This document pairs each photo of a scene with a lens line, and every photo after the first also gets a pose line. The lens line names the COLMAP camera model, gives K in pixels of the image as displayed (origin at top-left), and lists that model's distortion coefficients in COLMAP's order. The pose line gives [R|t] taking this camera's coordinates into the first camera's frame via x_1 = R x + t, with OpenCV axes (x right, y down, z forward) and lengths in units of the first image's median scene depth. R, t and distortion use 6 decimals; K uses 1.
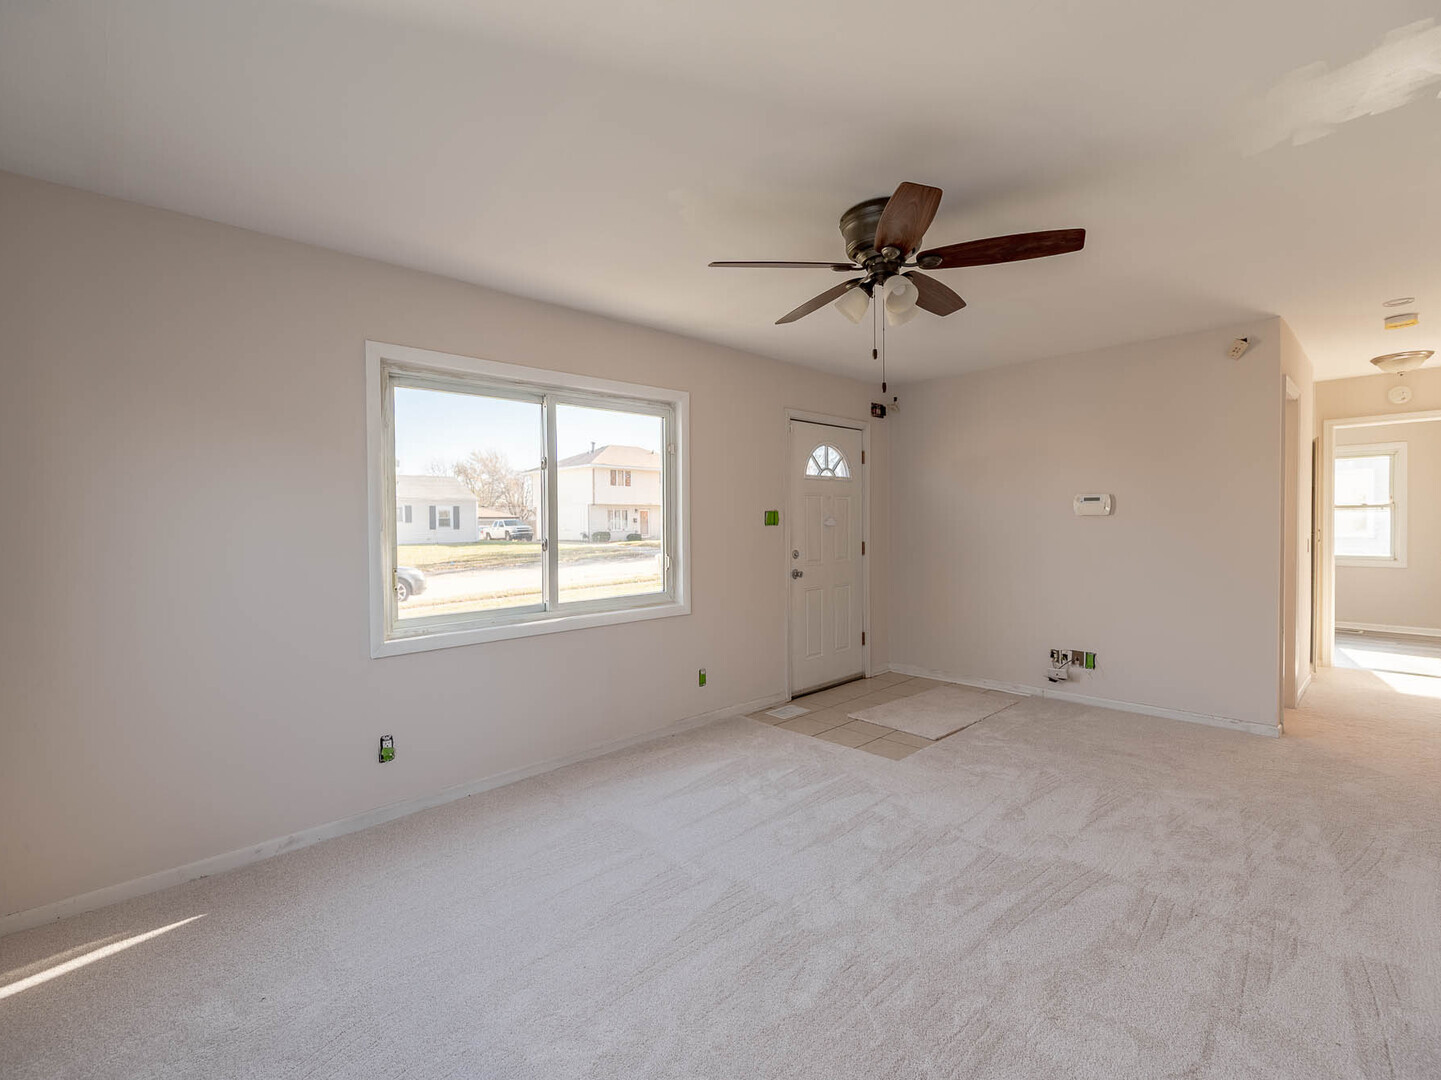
lens RADIAL K [[674.3, 0, 728.9], [0, 674.3, 531.4], [0, 0, 1]] dist [0.001964, 0.000954]
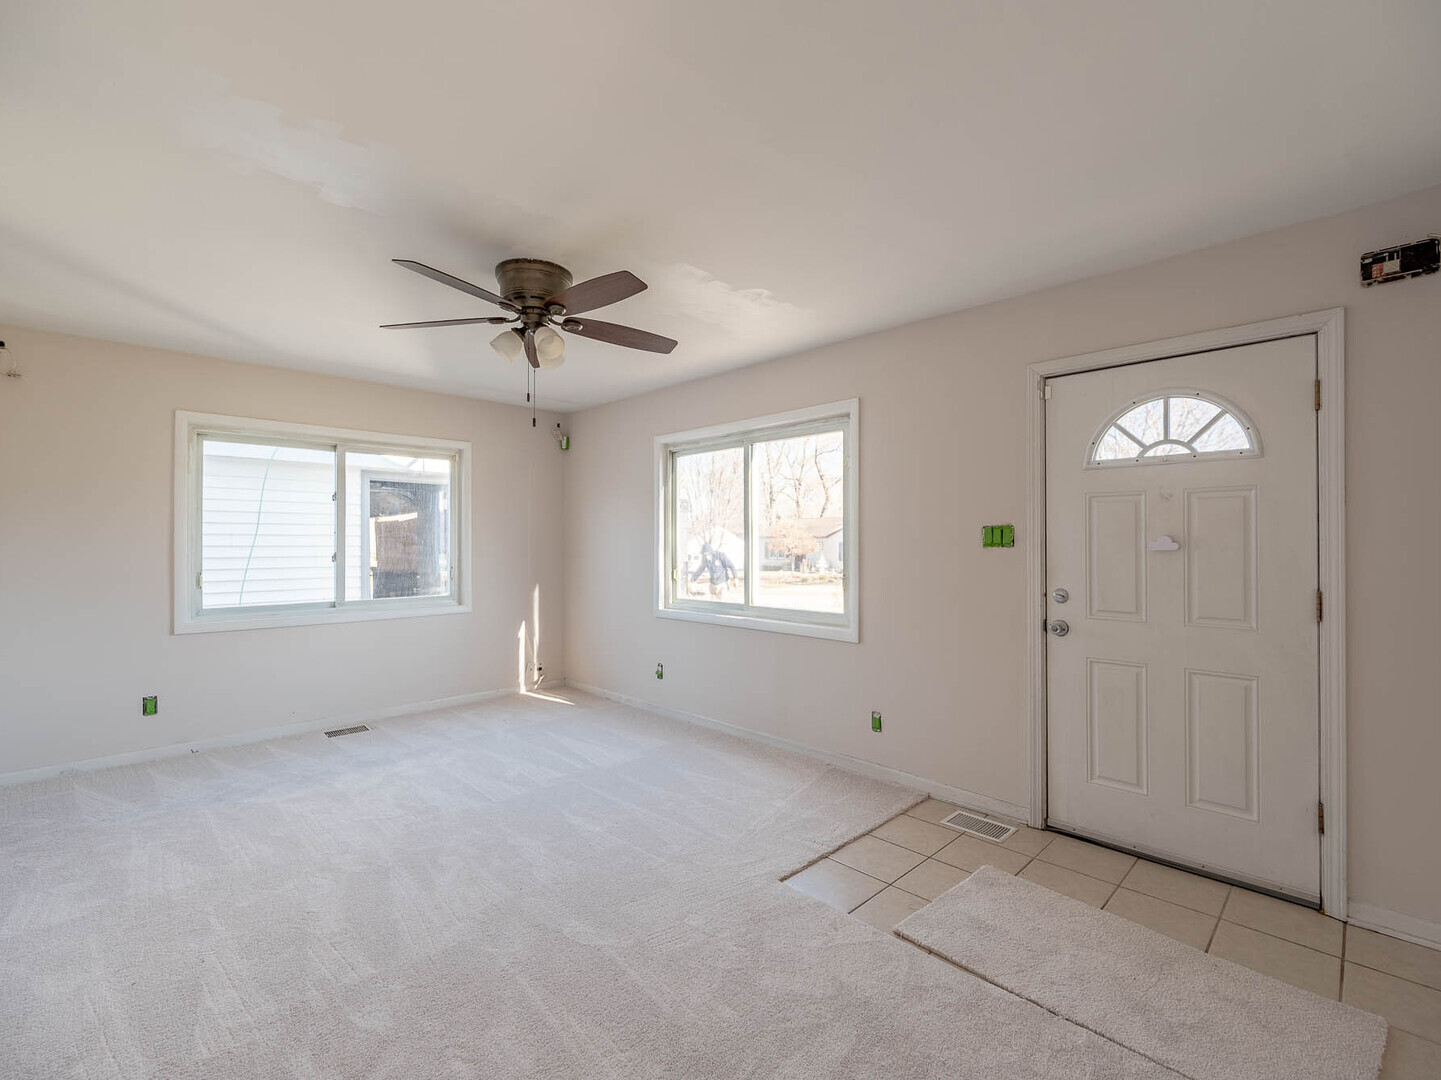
lens RADIAL K [[674.3, 0, 728.9], [0, 674.3, 531.4], [0, 0, 1]] dist [0.001964, 0.000954]
pose [[-0.015510, -0.002648, -0.999876, 0.902854], [-0.013980, 0.999899, -0.002431, -0.023344], [0.999782, 0.013941, -0.015545, 0.897944]]
